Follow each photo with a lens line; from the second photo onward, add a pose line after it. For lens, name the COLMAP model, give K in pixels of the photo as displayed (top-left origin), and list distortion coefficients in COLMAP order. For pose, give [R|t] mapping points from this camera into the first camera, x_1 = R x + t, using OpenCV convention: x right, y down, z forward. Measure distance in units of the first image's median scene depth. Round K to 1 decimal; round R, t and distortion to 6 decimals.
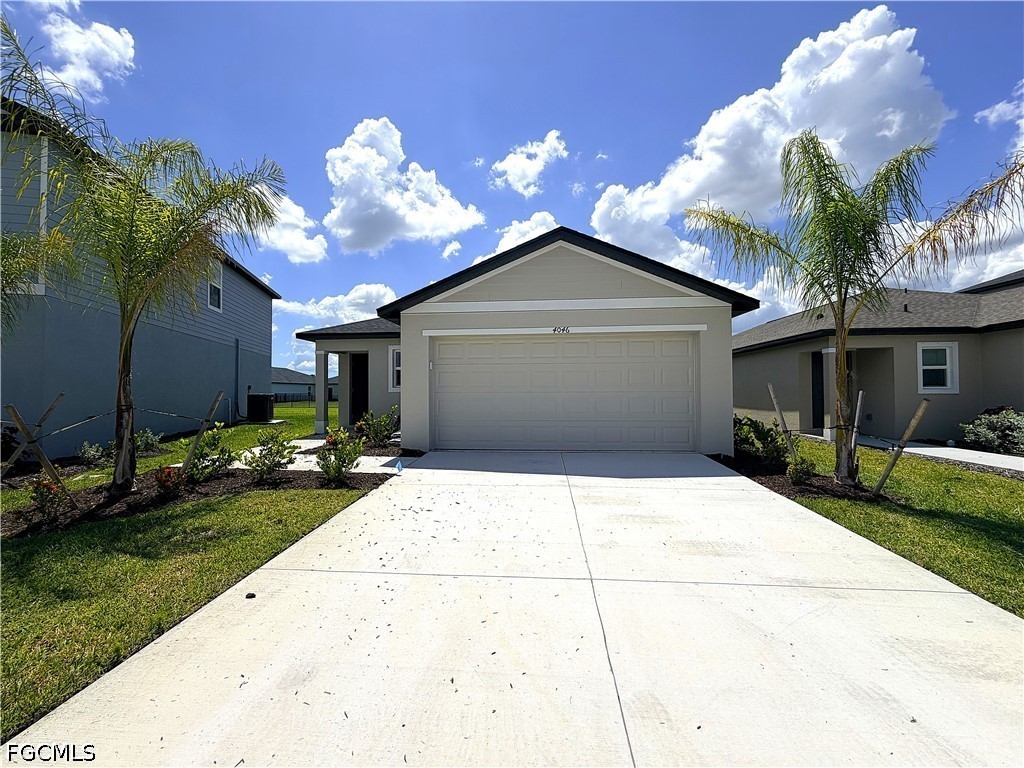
lens RADIAL K [[424.0, 0, 512.0], [0, 424.0, 384.0], [0, 0, 1]] dist [0.003610, 0.000169]
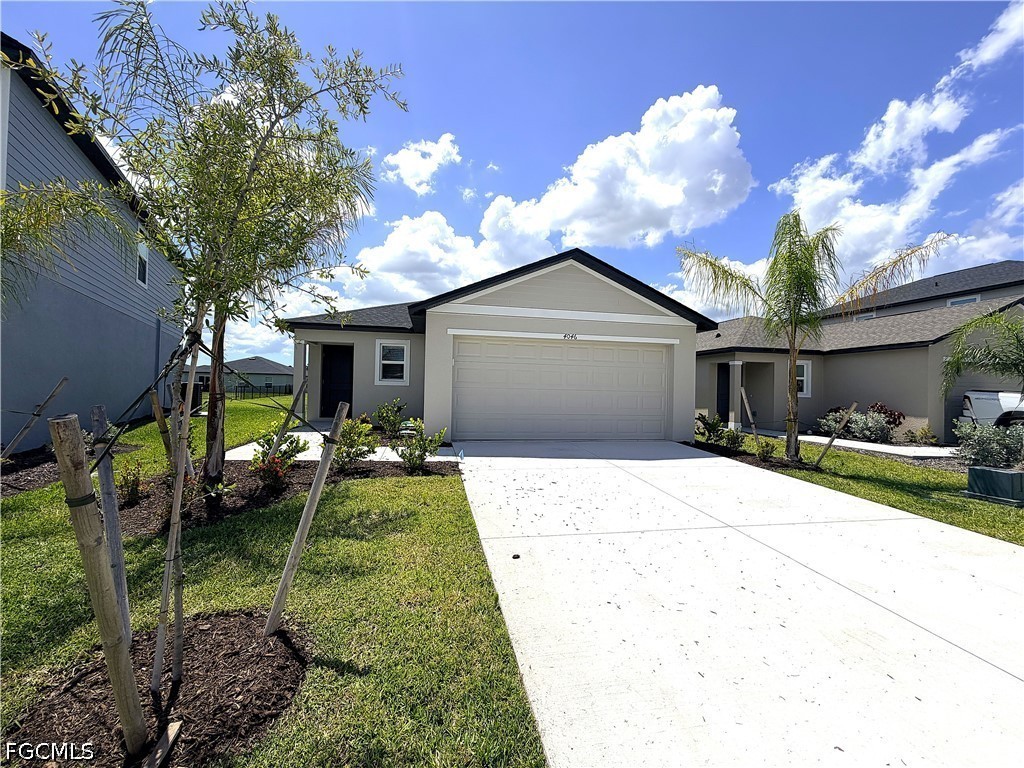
lens RADIAL K [[409.9, 0, 508.8], [0, 409.9, 384.1], [0, 0, 1]] dist [0.005011, 0.000202]
pose [[0.960298, 0.027884, 0.277578, -0.216066], [-0.029881, 0.999549, 0.002965, 0.002865], [-0.277370, -0.011142, 0.960699, -0.020362]]
